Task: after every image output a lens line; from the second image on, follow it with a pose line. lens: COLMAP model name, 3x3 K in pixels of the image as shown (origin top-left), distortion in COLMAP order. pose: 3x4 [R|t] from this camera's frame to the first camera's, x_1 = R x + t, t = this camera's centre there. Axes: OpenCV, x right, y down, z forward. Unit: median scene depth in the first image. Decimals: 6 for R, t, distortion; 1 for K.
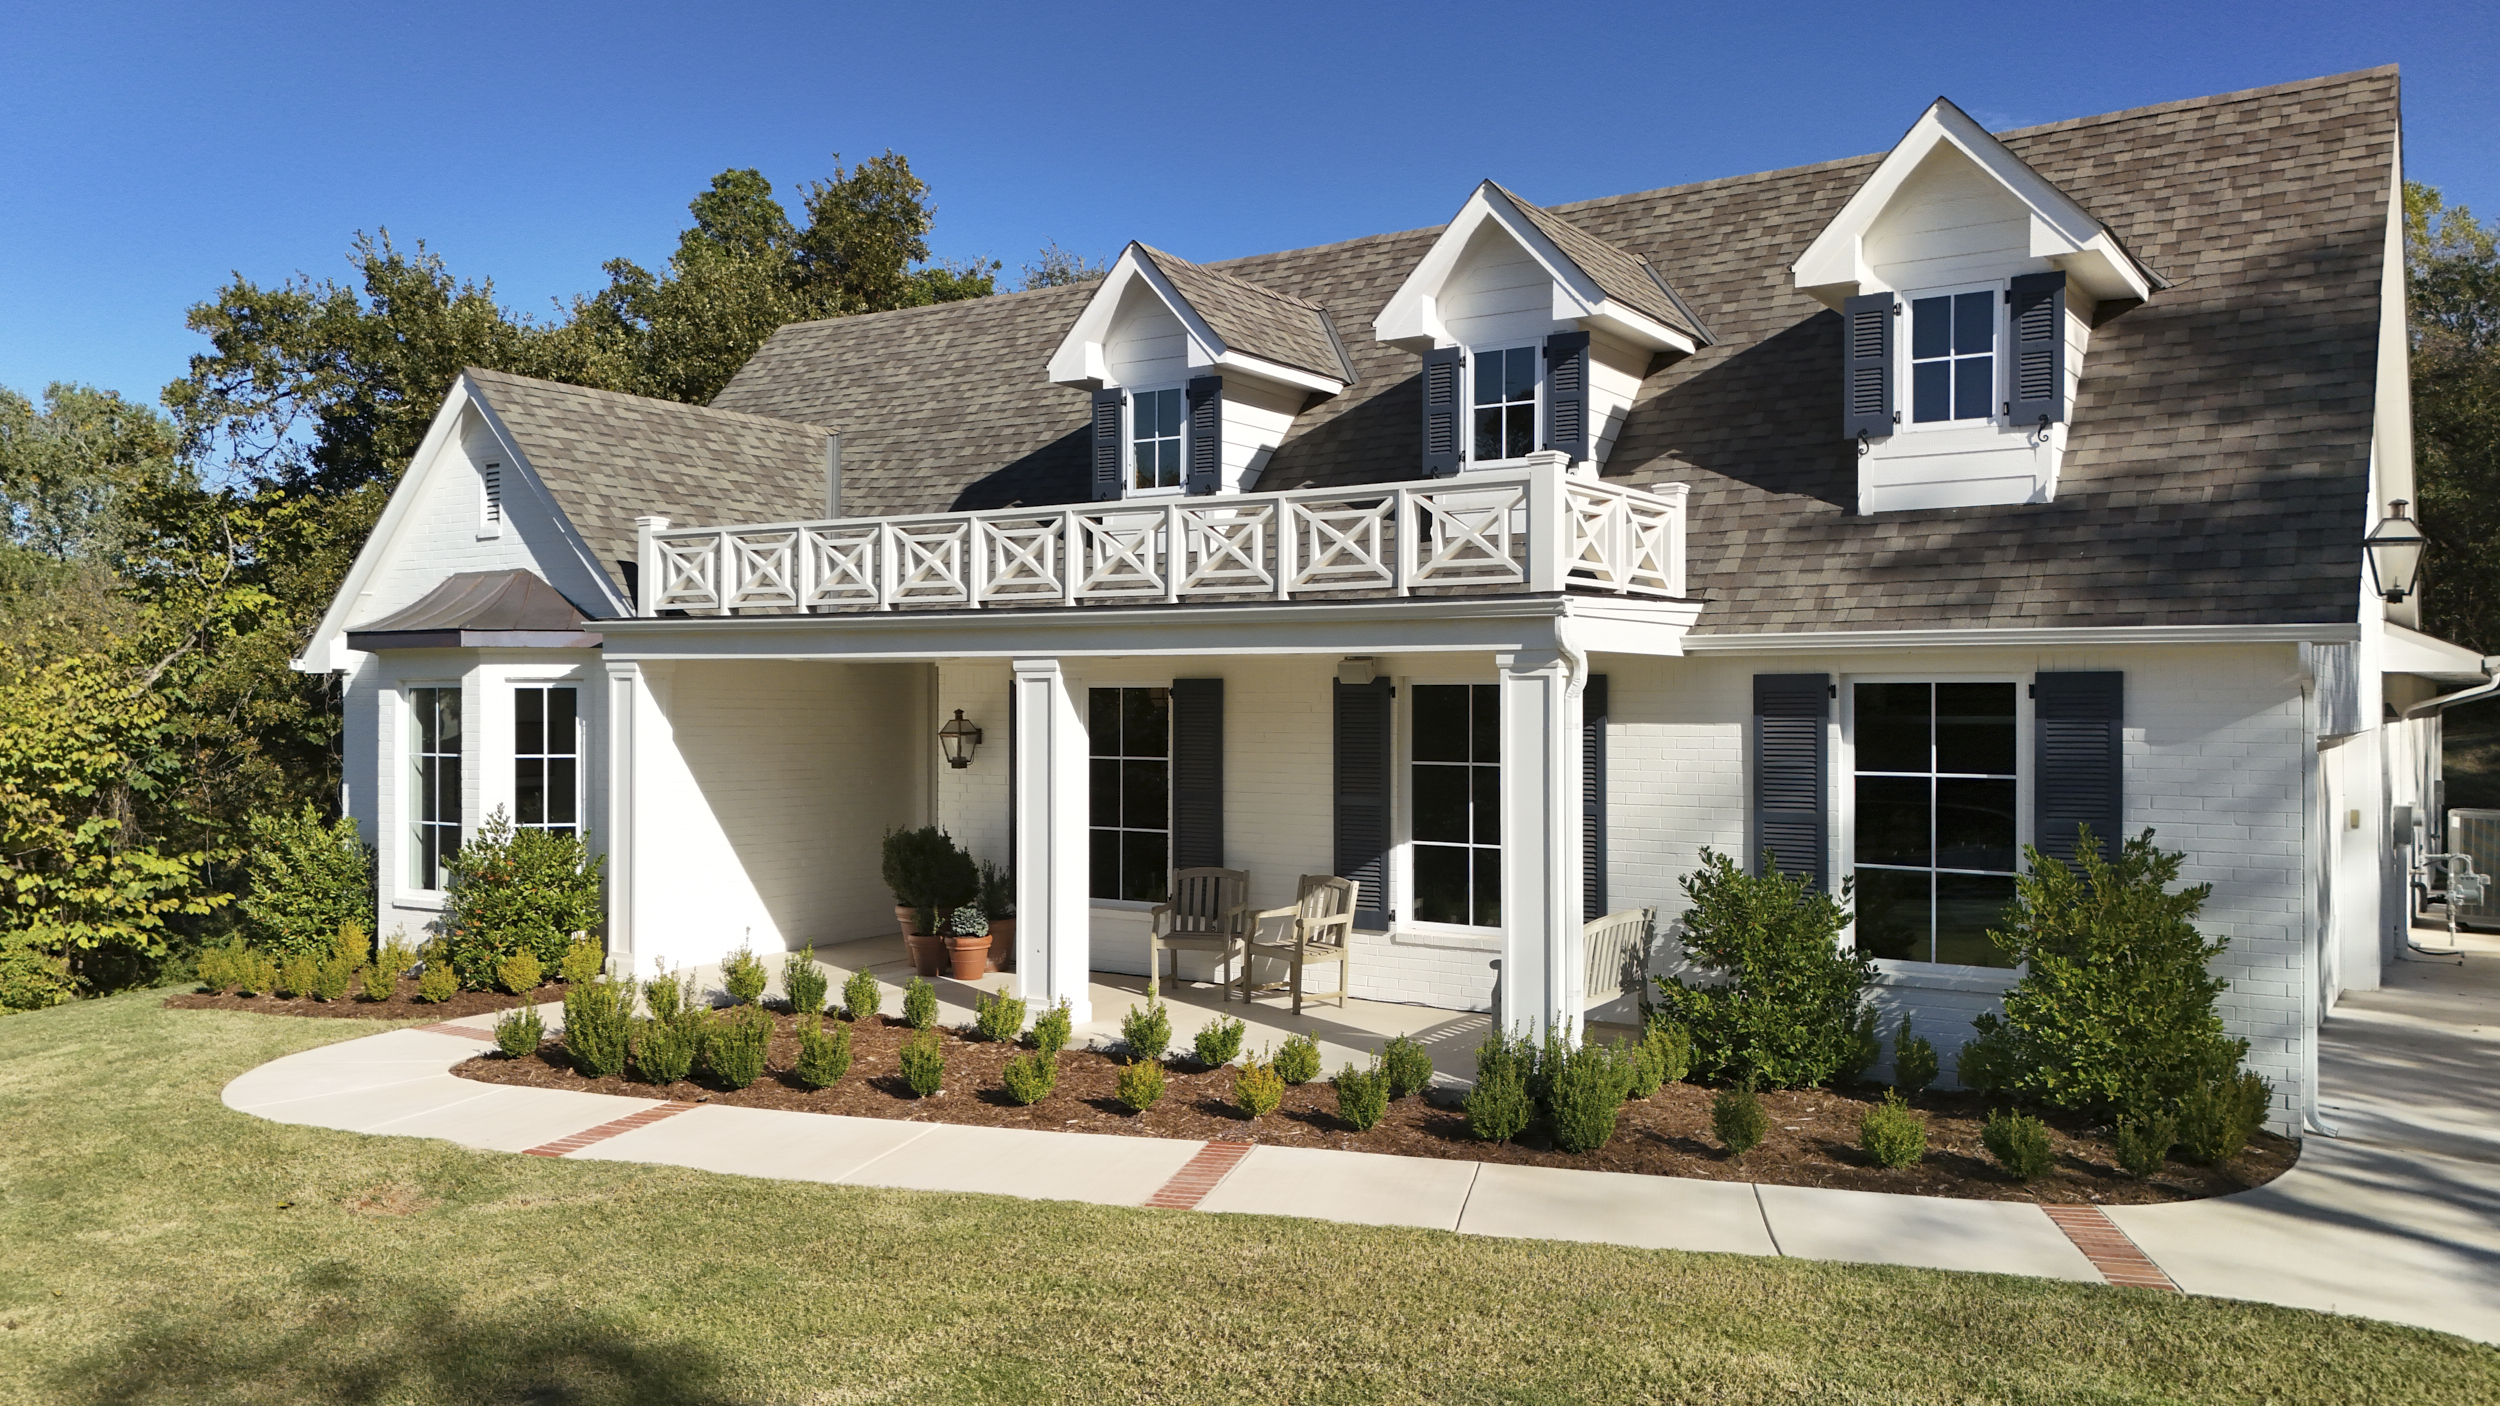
lens RADIAL K [[1898.4, 0, 1268.9], [0, 1898.4, 714.4], [0, 0, 1]] dist [0.033722, -0.005555]
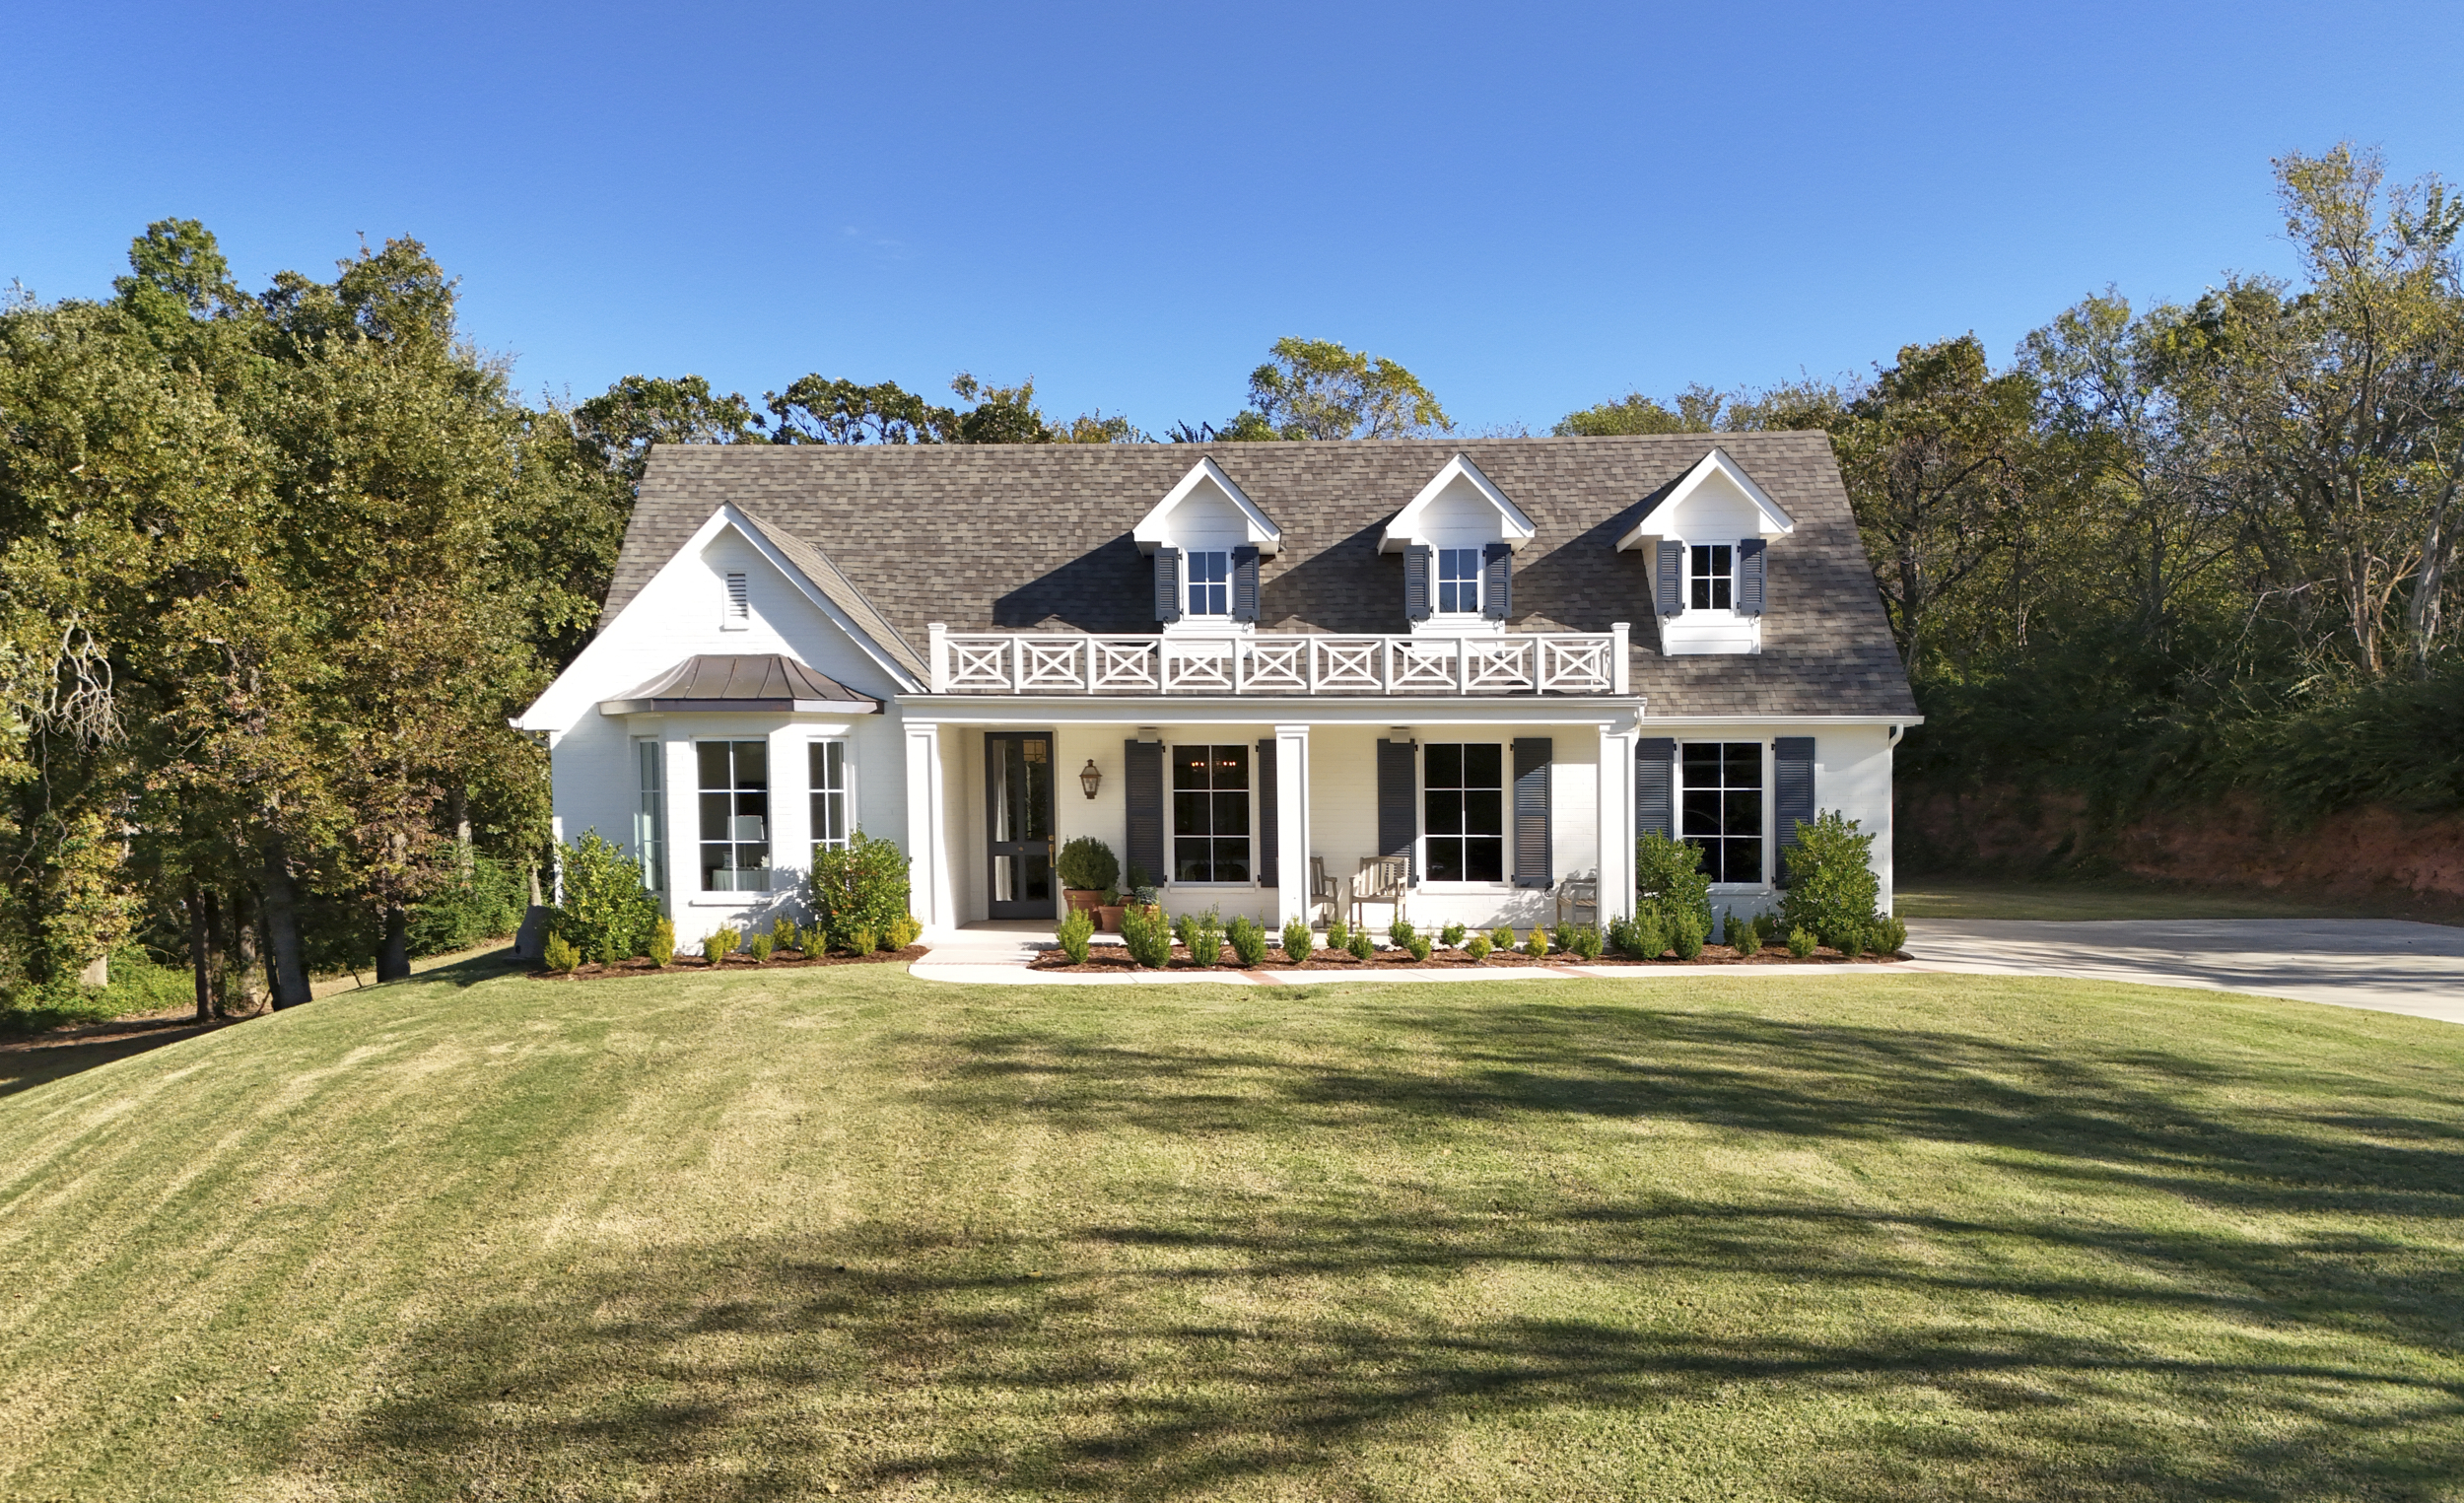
lens RADIAL K [[2015.9, 0, 1225.5], [0, 2015.9, 898.8], [0, 0, 1]] dist [0.028150, -0.026060]
pose [[0.859508, -0.029646, 0.510261, -1.086655], [0.005880, 0.998824, 0.048127, 0.038426], [-0.511088, -0.038365, 0.858672, -0.509458]]
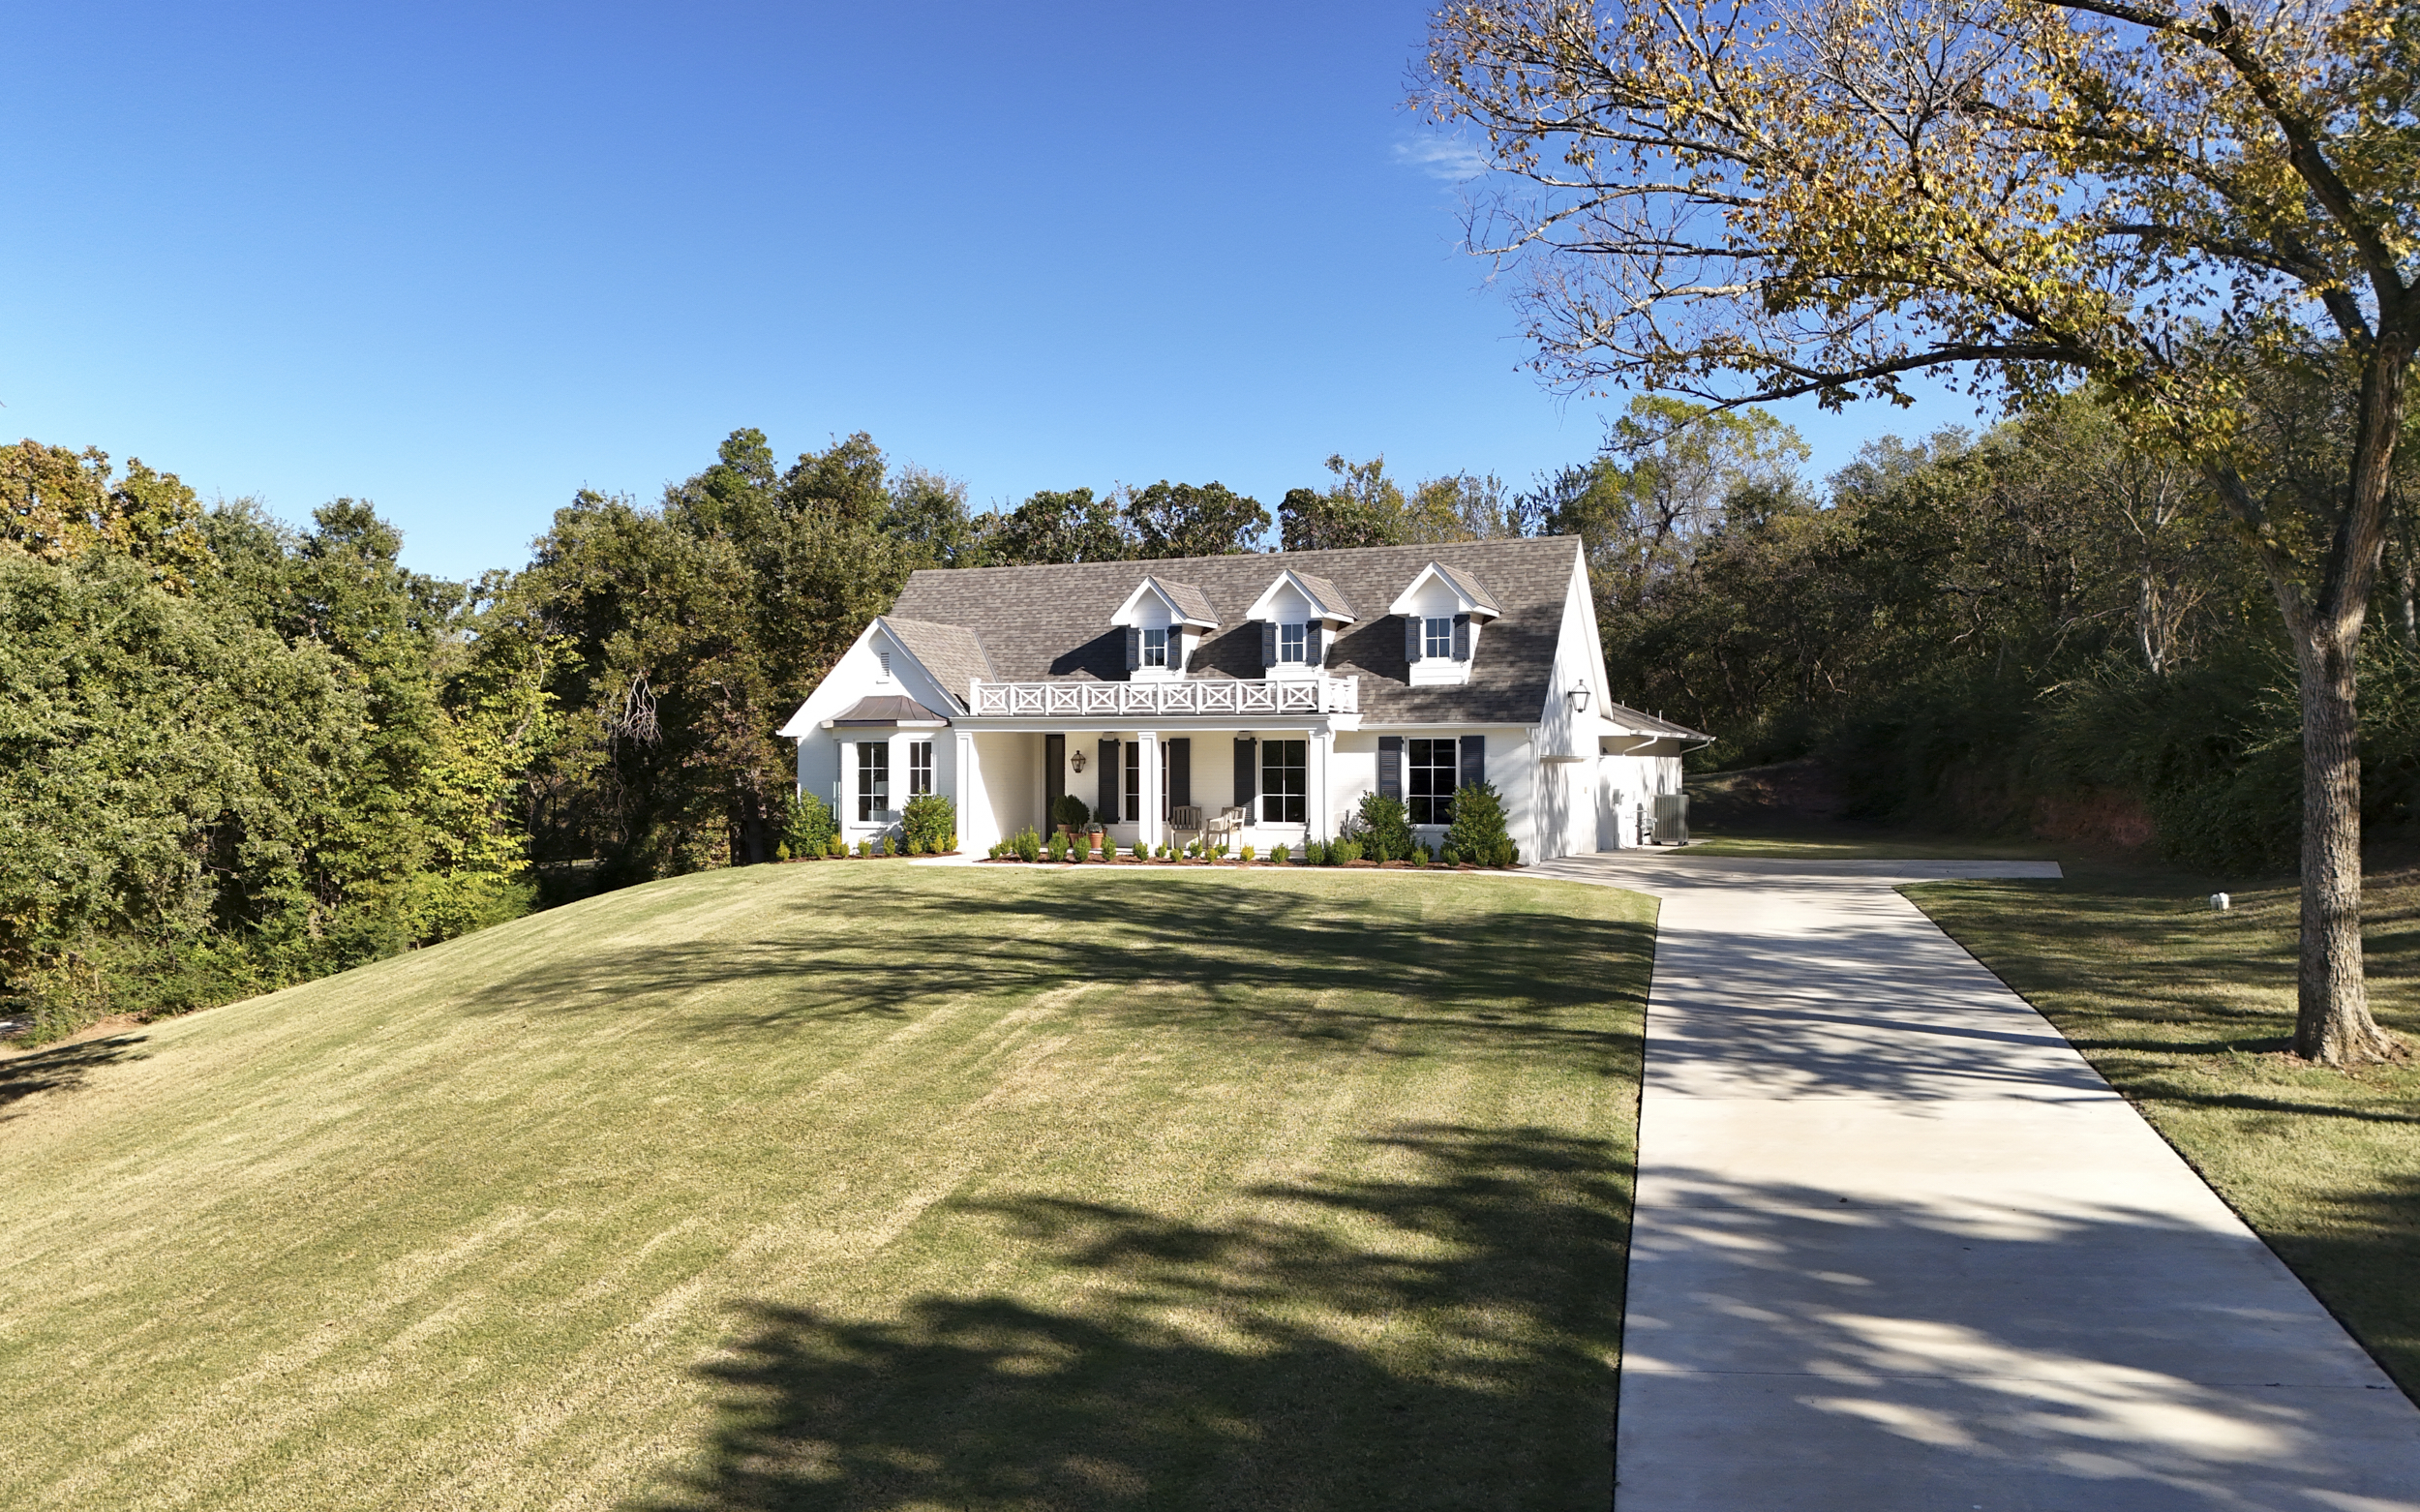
lens RADIAL K [[1845.0, 0, 1185.8], [0, 1845.0, 755.6], [0, 0, 1]] dist [0.043405, 0.001470]
pose [[0.984031, -0.001110, 0.177995, -0.580716], [0.003423, 0.999914, -0.012689, 0.046177], [-0.177966, 0.013095, 0.983950, -1.878029]]
